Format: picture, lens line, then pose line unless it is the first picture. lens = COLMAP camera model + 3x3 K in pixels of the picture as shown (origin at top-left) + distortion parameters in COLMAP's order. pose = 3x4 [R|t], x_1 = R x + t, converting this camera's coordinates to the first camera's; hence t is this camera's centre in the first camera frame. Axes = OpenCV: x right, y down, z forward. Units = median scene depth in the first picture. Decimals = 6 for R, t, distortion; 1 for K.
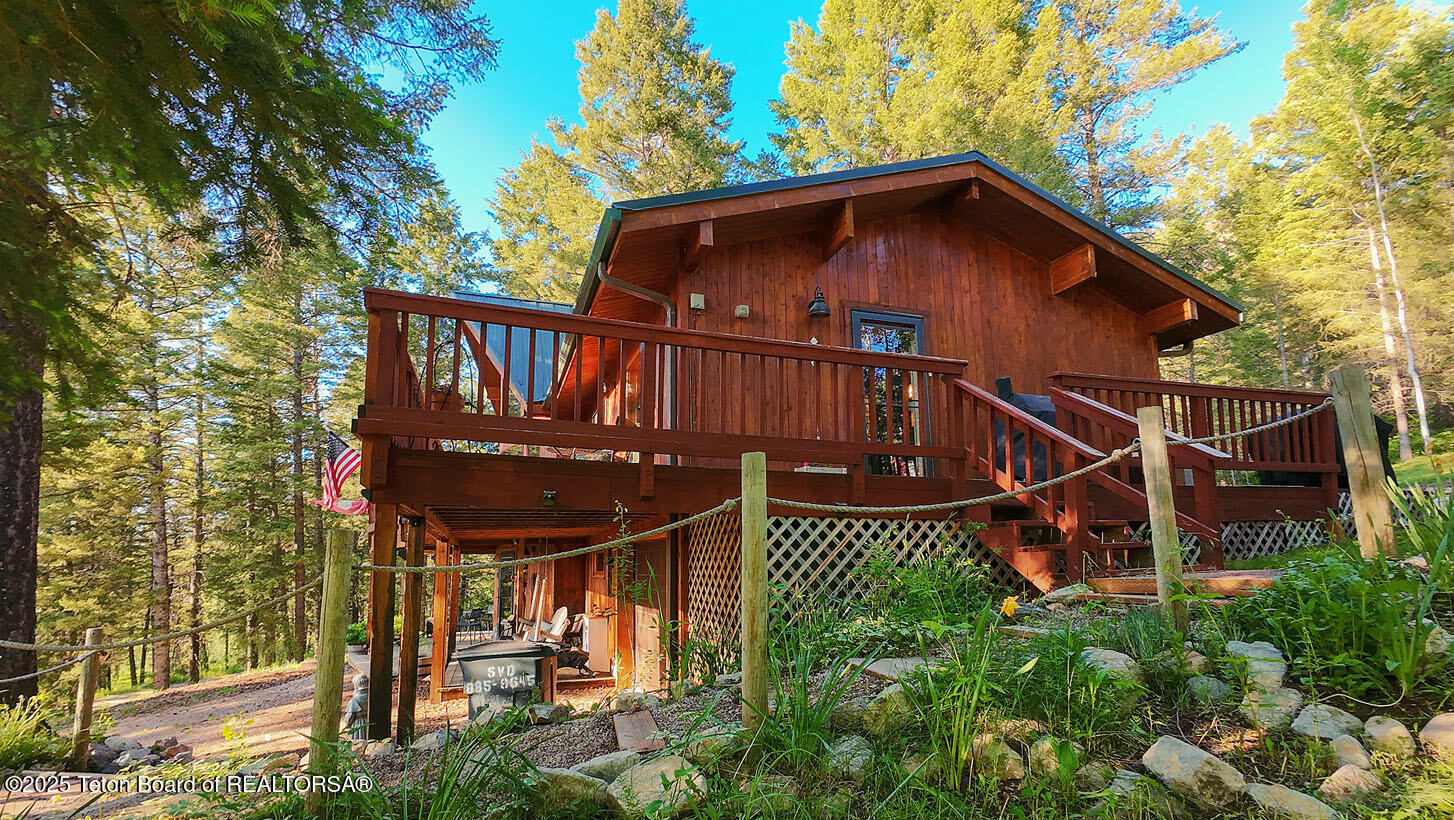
lens RADIAL K [[695.9, 0, 727.0], [0, 695.9, 410.0], [0, 0, 1]] dist [0.002327, 0.000422]
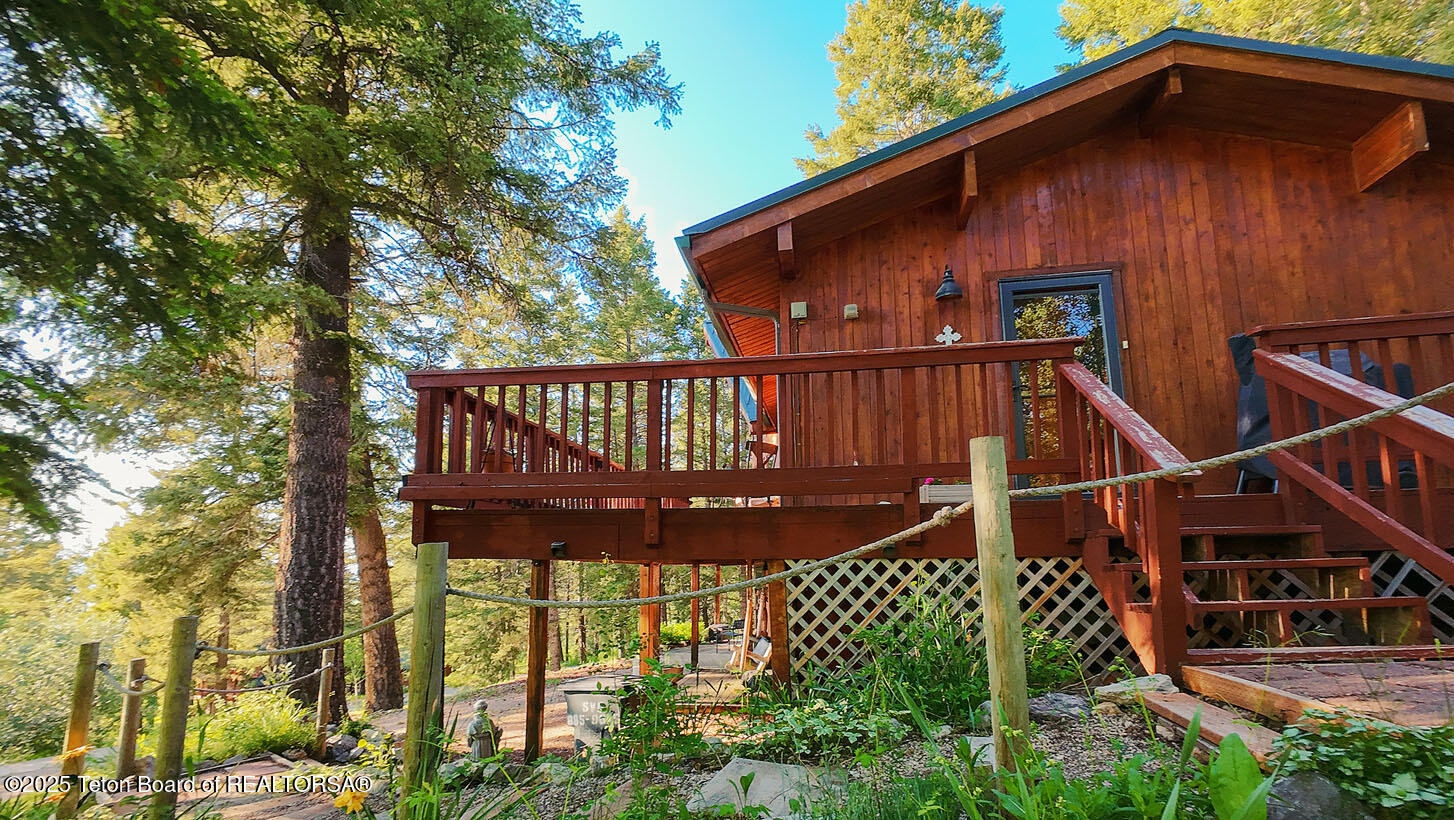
lens RADIAL K [[695.9, 0, 727.0], [0, 695.9, 410.0], [0, 0, 1]] dist [0.002327, 0.000422]
pose [[0.869255, -0.110430, -0.481872, 0.280074], [0.114435, 0.993205, -0.021181, -0.015940], [0.480937, -0.036731, 0.875986, 0.136764]]
